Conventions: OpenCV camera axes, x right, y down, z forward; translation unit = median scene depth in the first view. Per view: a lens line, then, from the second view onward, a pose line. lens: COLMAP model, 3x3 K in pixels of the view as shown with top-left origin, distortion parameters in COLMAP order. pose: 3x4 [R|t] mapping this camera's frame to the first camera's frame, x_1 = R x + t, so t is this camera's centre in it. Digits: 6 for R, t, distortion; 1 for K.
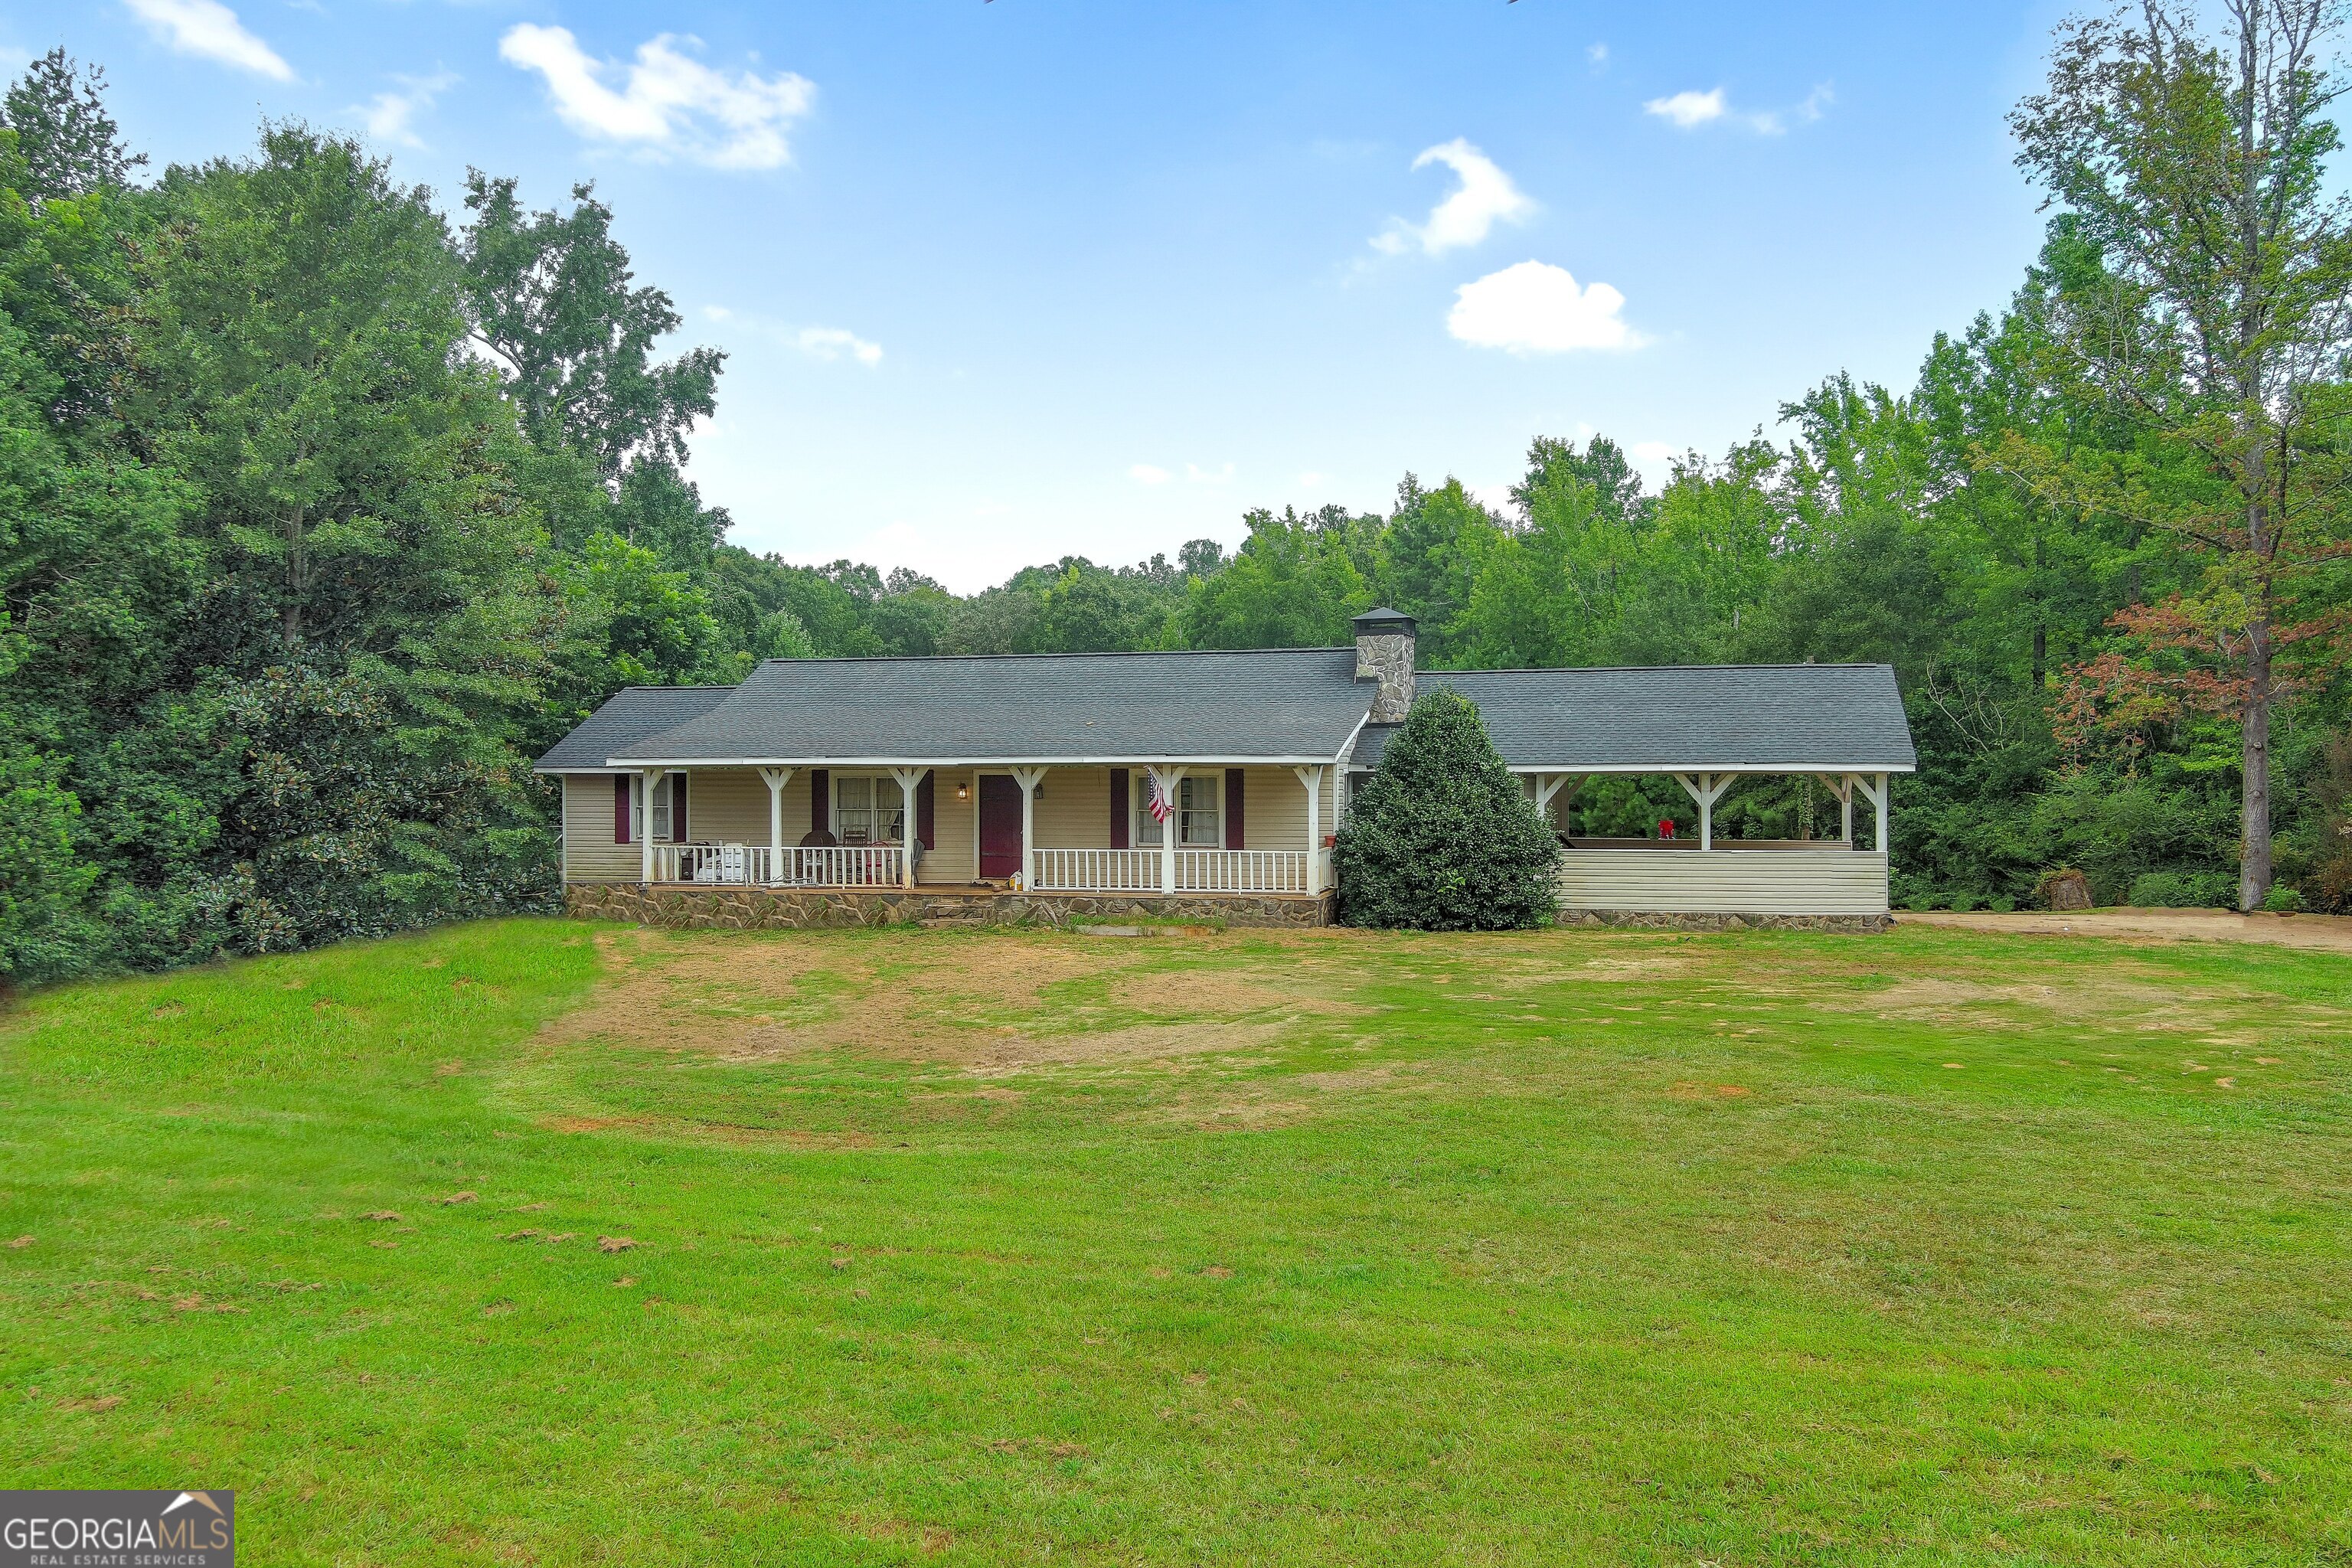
lens RADIAL K [[1892.8, 0, 1176.0], [0, 1892.8, 784.0], [0, 0, 1]] dist [0.018932, -0.004070]
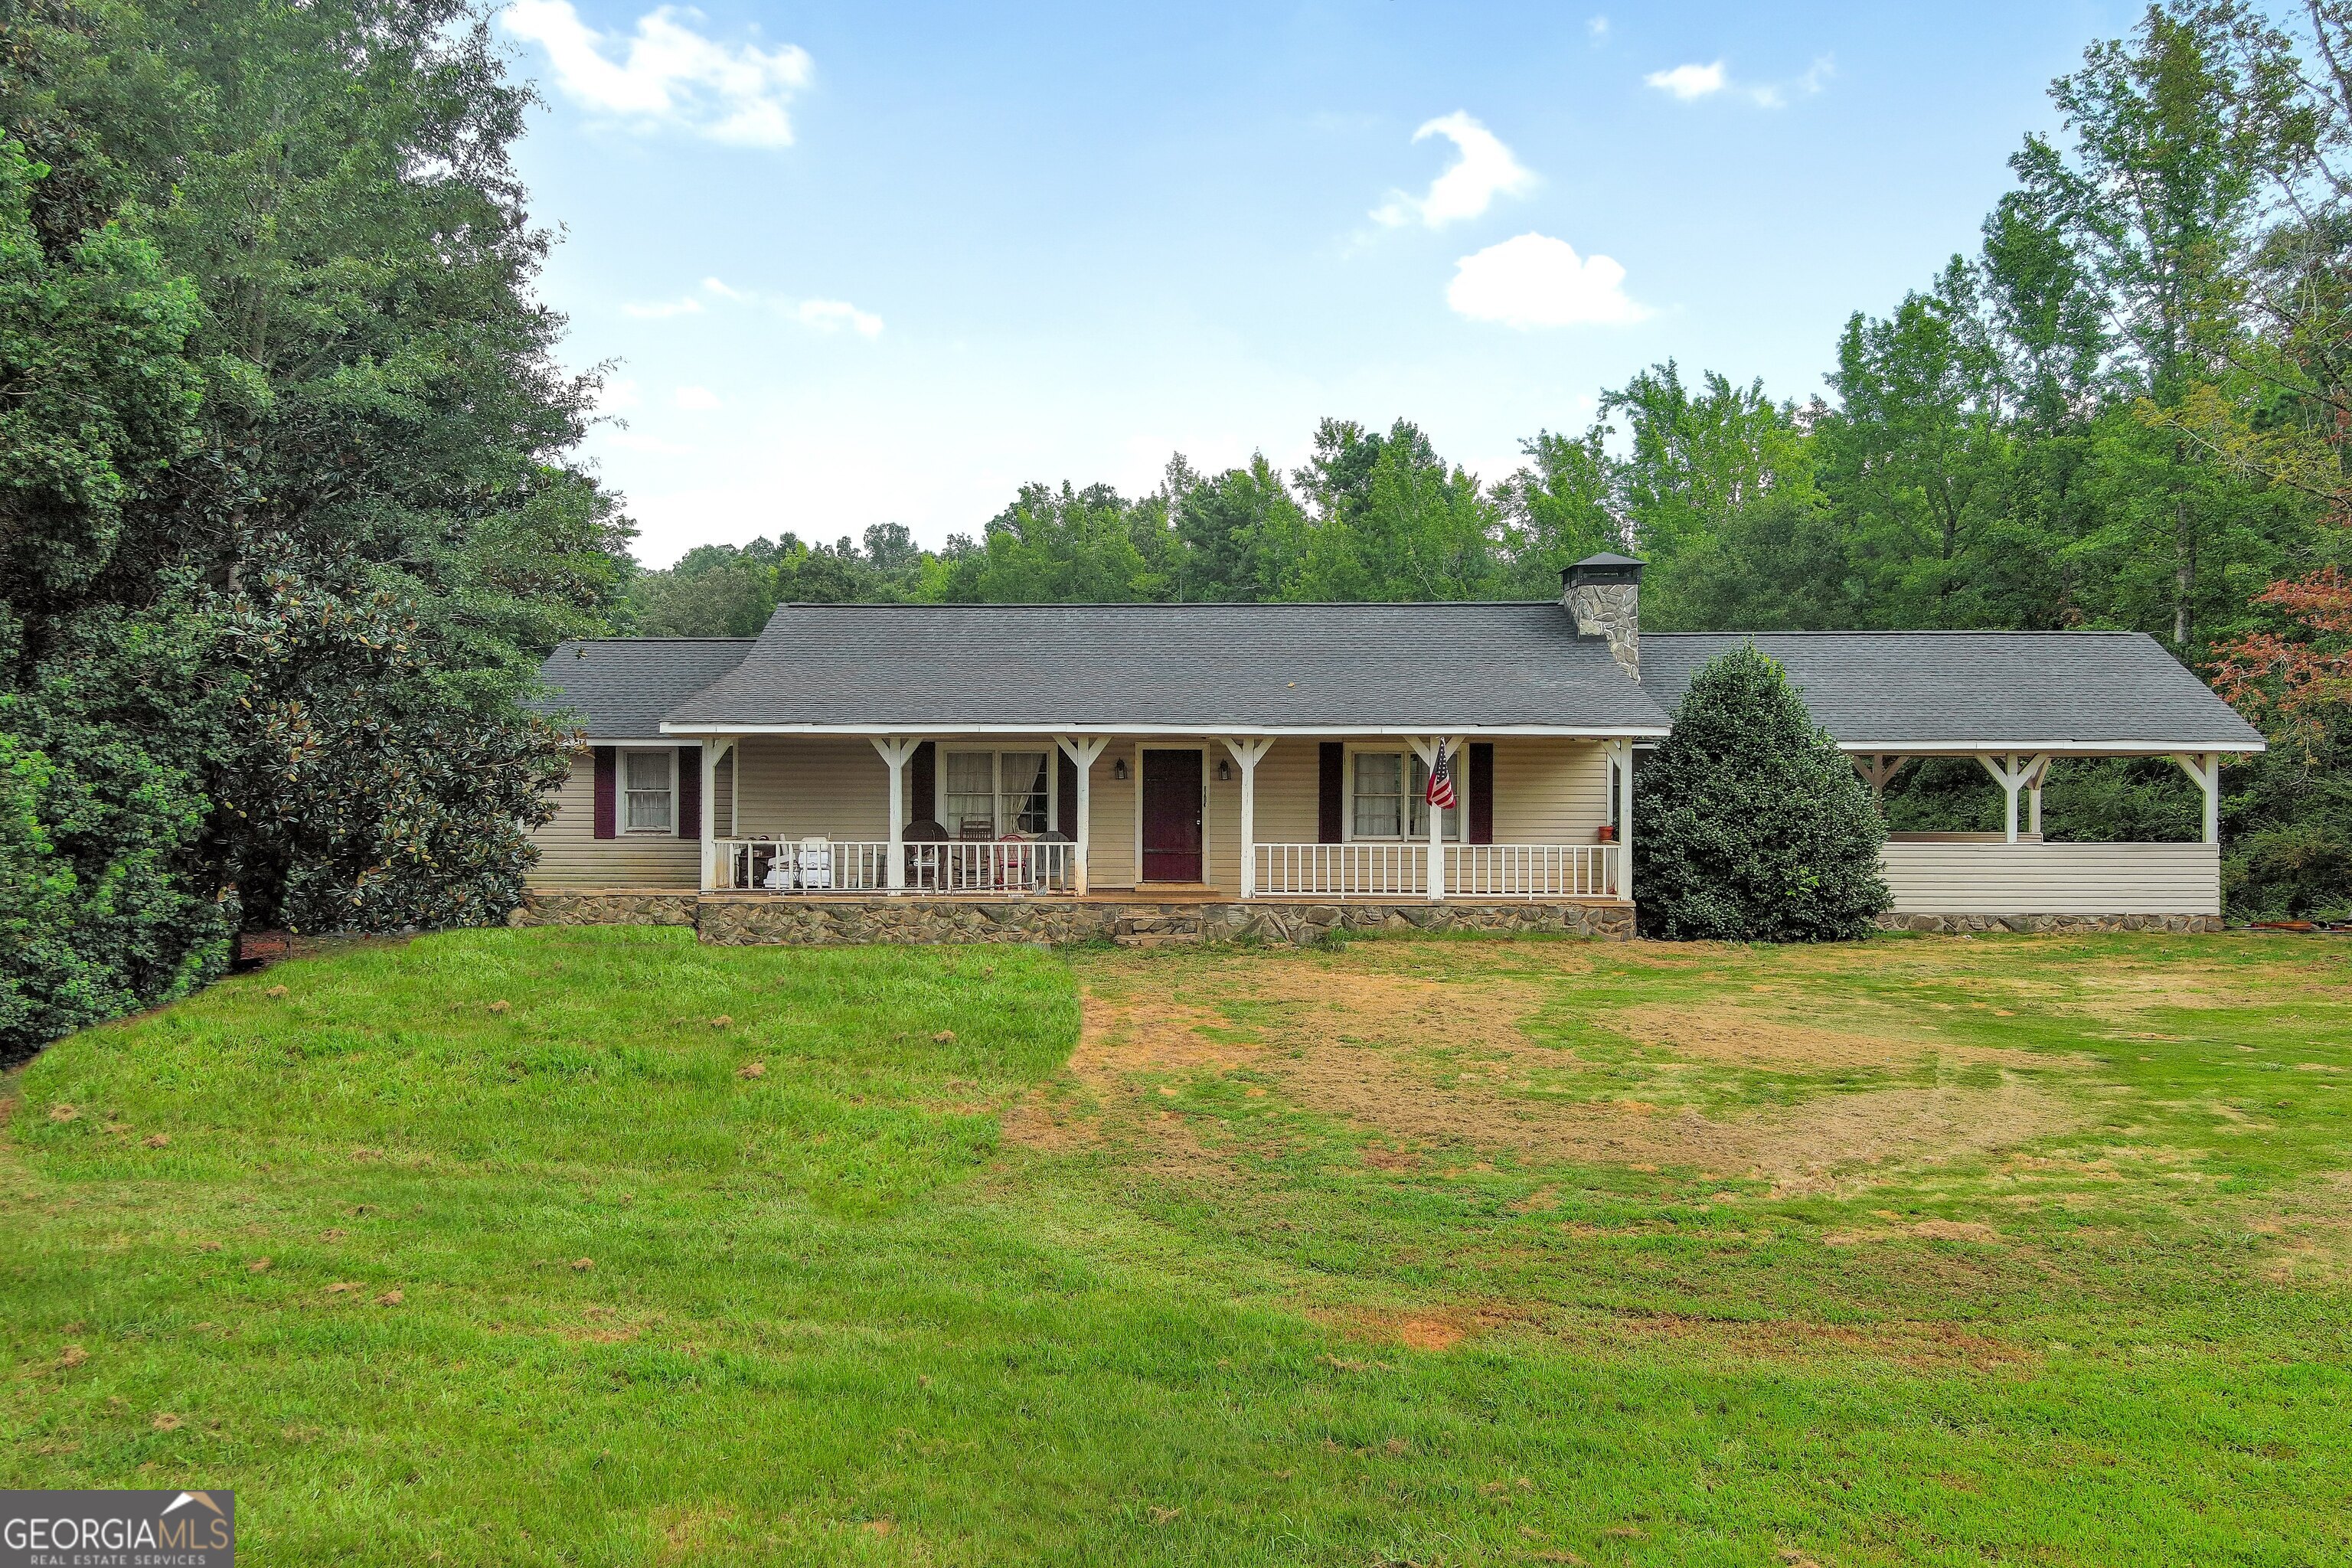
lens RADIAL K [[1892.8, 0, 1176.0], [0, 1892.8, 784.0], [0, 0, 1]] dist [0.018932, -0.004070]
pose [[0.976909, 0.004884, 0.213600, -0.264829], [-0.004625, 0.999988, -0.001711, 0.011054], [-0.213606, 0.000684, 0.976920, 0.239080]]
